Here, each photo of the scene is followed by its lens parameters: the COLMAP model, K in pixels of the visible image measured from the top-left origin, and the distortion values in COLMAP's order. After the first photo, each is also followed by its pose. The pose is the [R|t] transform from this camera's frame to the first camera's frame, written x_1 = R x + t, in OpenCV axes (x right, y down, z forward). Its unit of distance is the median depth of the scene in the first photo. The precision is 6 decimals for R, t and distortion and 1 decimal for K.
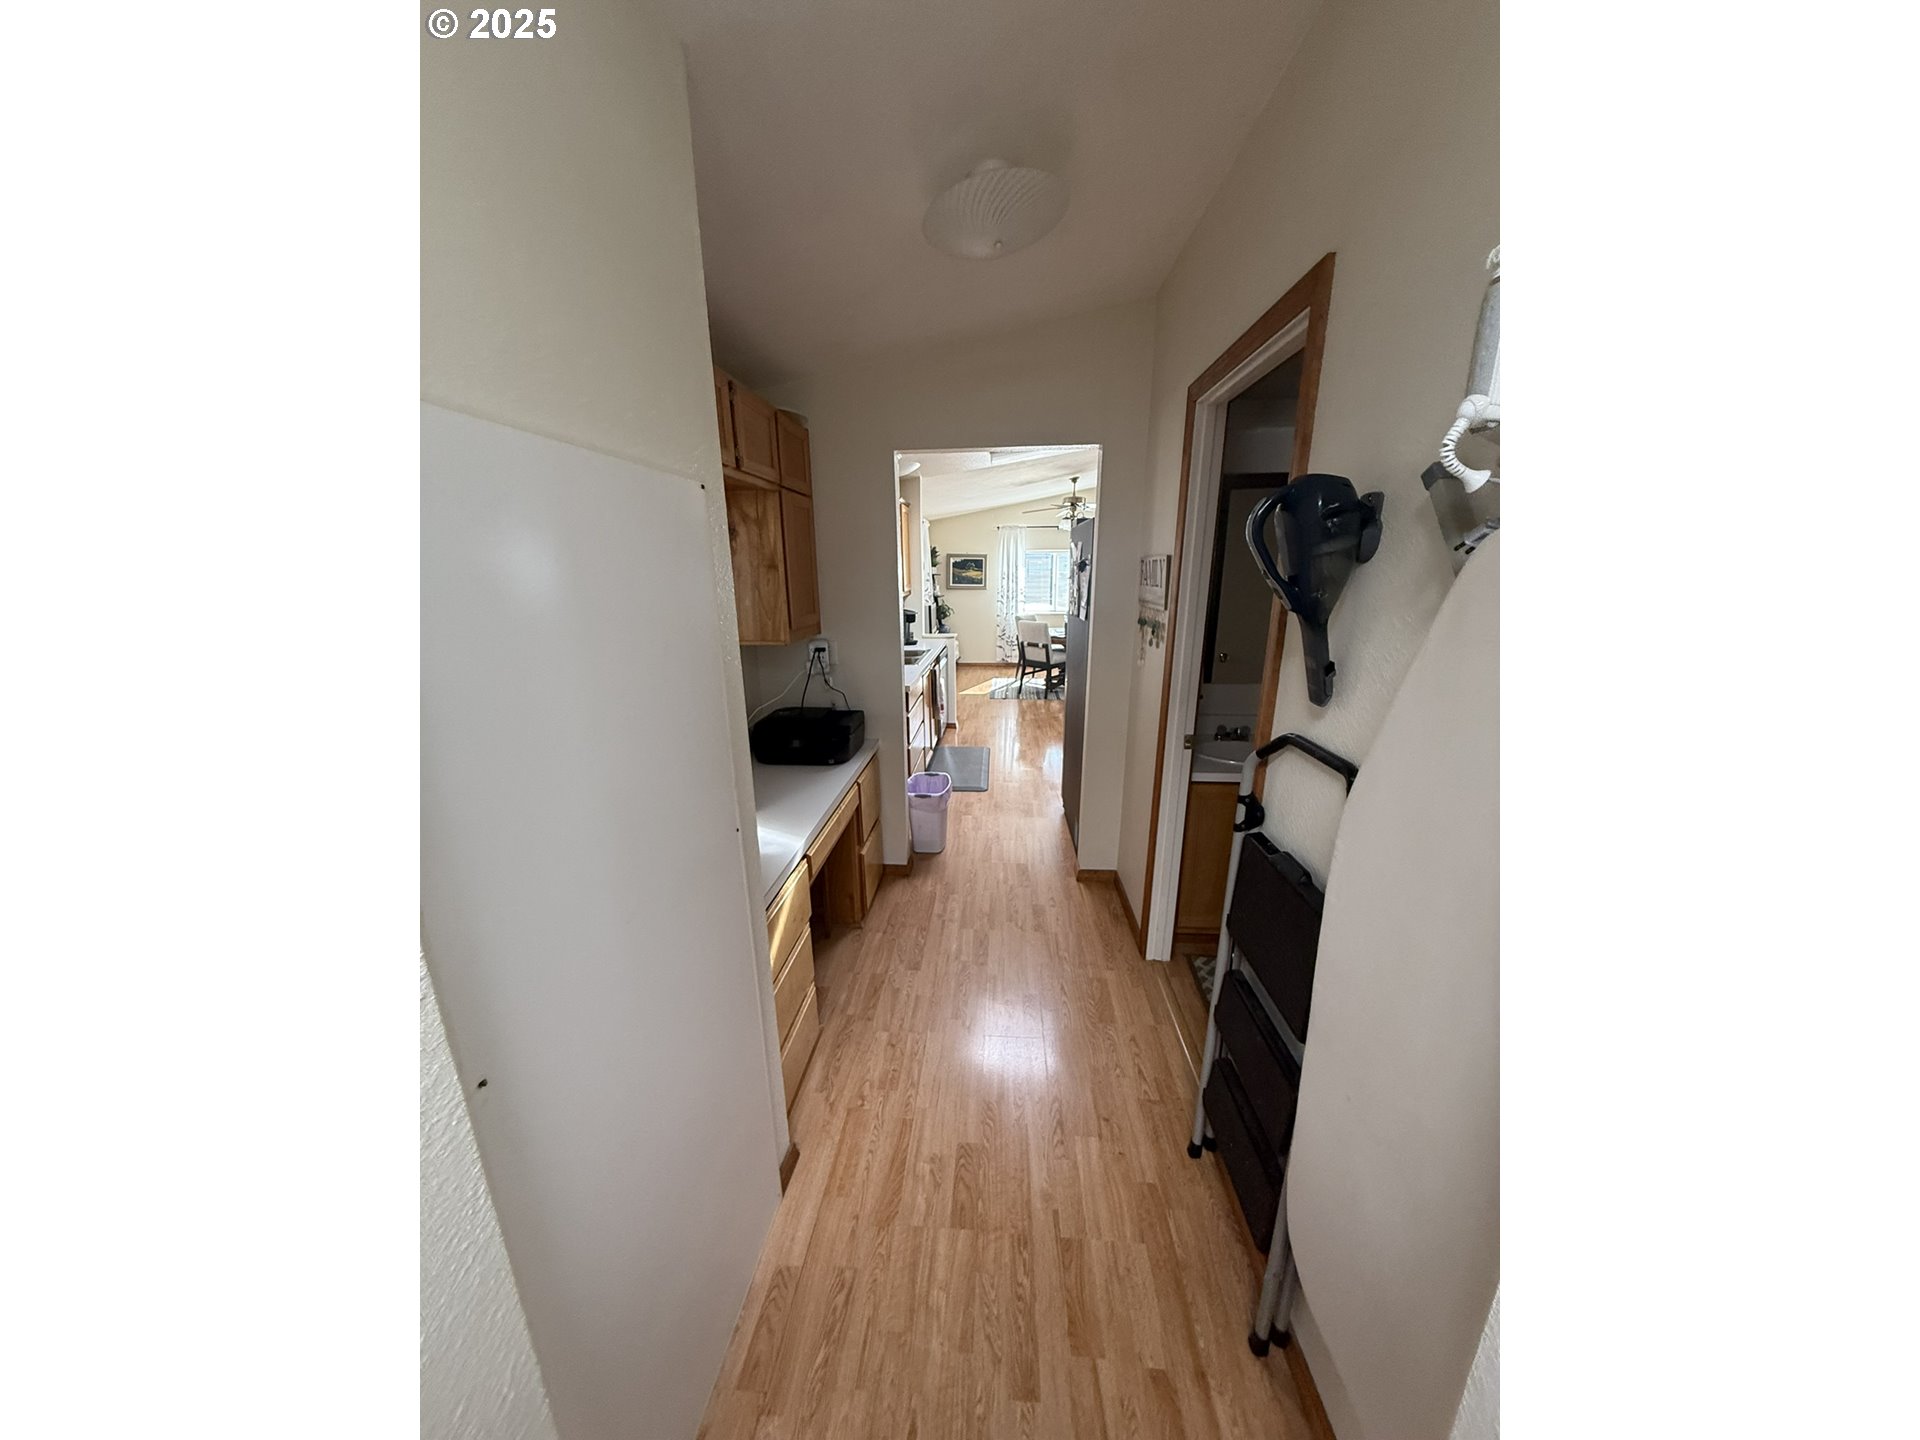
lens RADIAL K [[575.5, 0, 959.7], [0, 575.5, 715.4], [0, 0, 1]] dist [-0.001949, -0.000027]
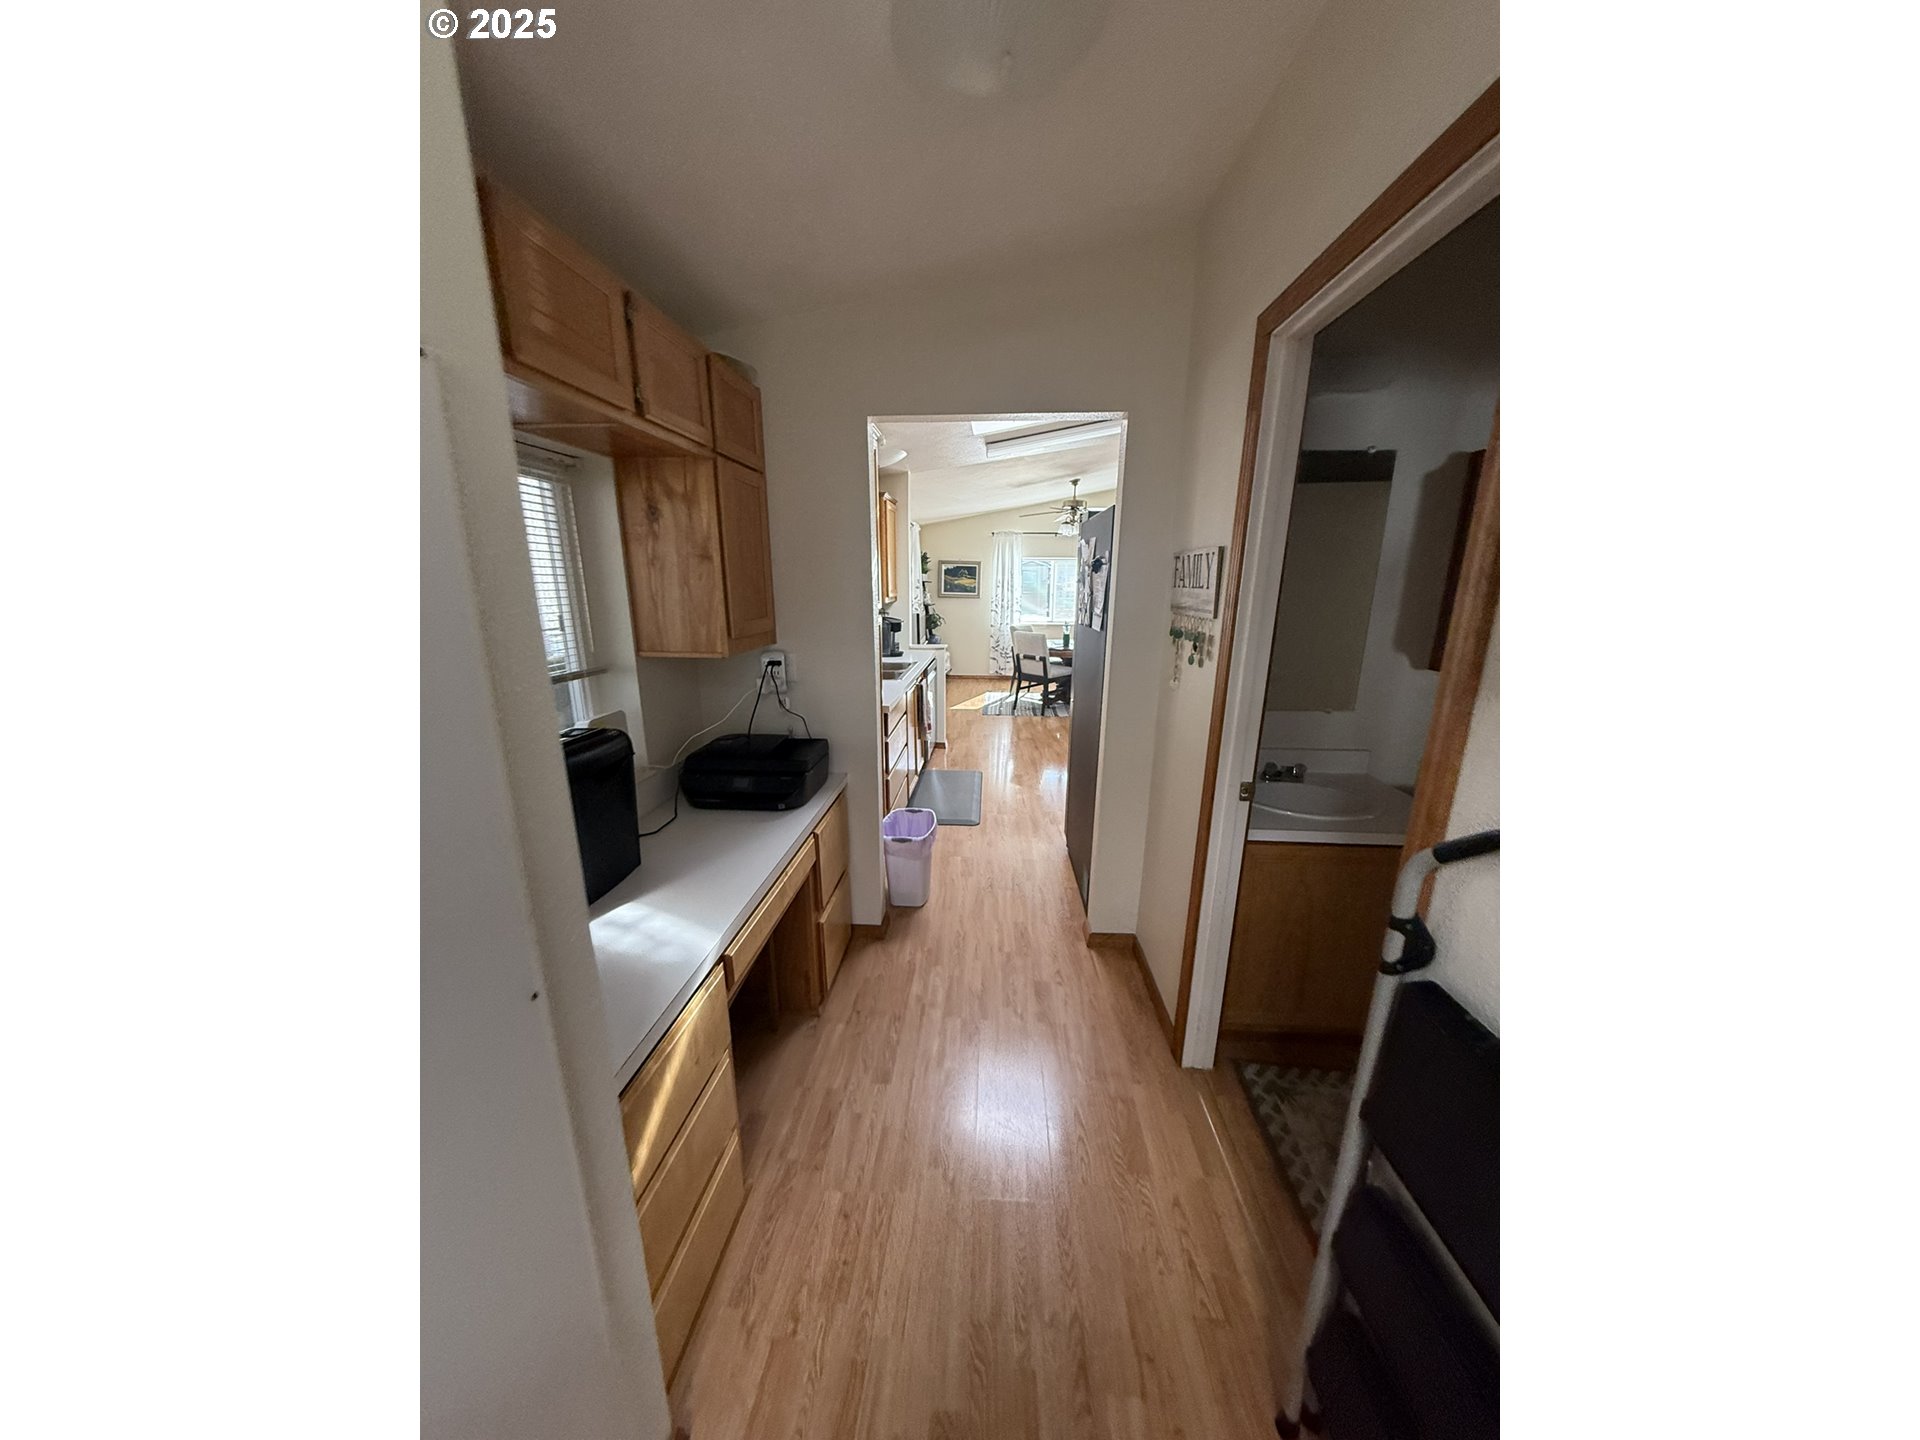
lens RADIAL K [[575.5, 0, 957.5], [0, 575.5, 716.0], [0, 0, 1]] dist [-0.001949, -0.000027]
pose [[0.999898, 0.010133, 0.010033, 0.007049], [-0.009964, 0.999811, -0.016680, -0.030100], [-0.010200, 0.016578, 0.999811, 0.195954]]
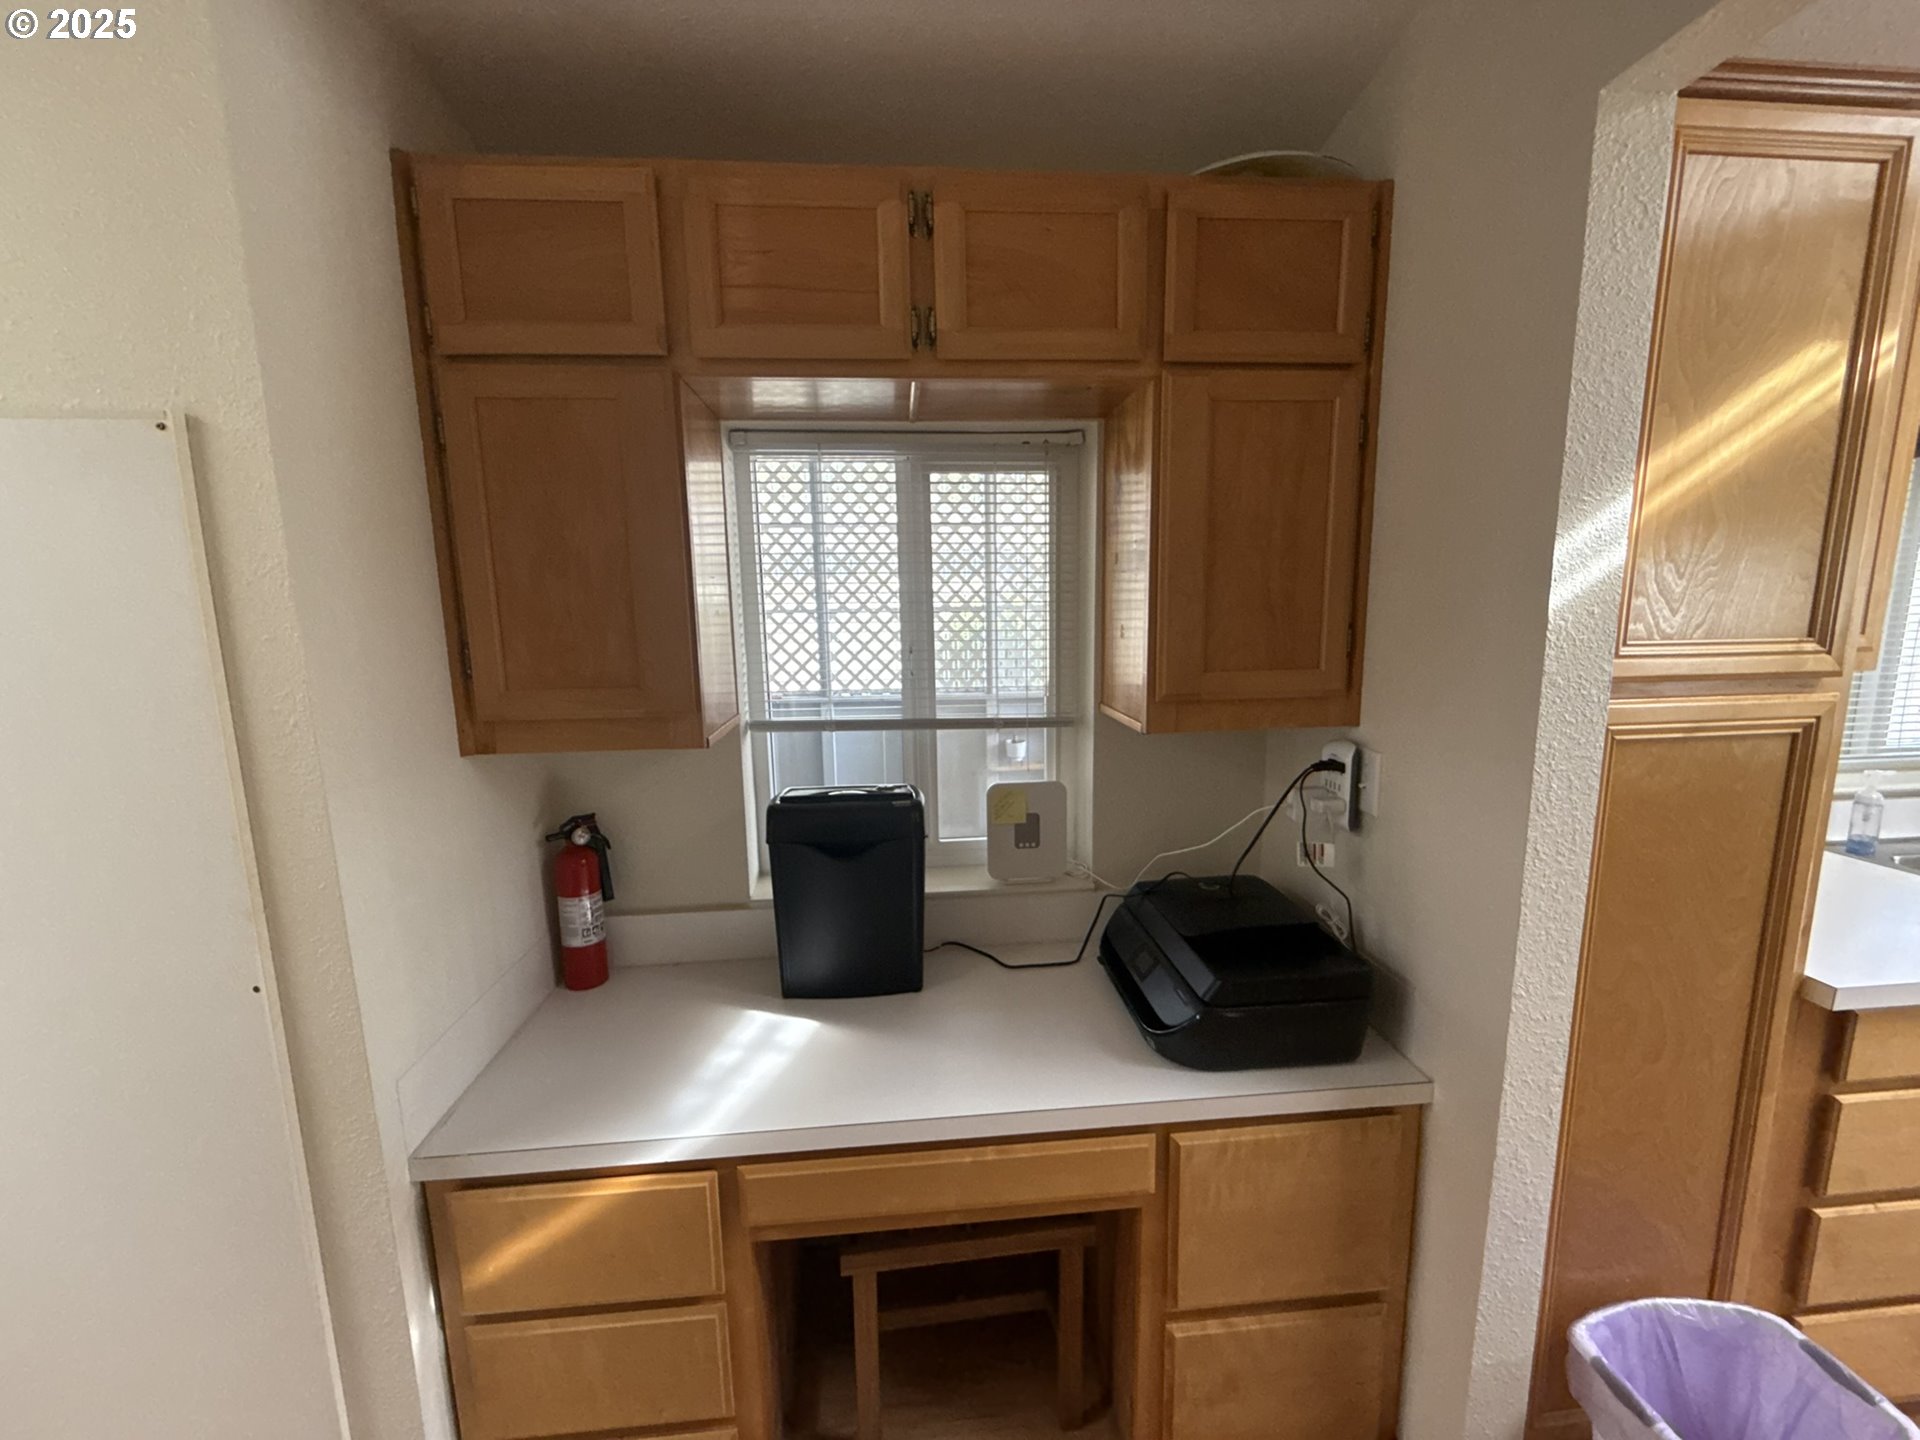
lens RADIAL K [[764.8, 0, 954.6], [0, 764.8, 720.2], [0, 0, 1]] dist [-0.001124, 0.000512]
pose [[0.156481, 0.155056, -0.975434, 0.208235], [-0.225958, 0.967028, 0.117471, -0.148672], [0.961487, 0.202025, 0.186358, 0.672942]]
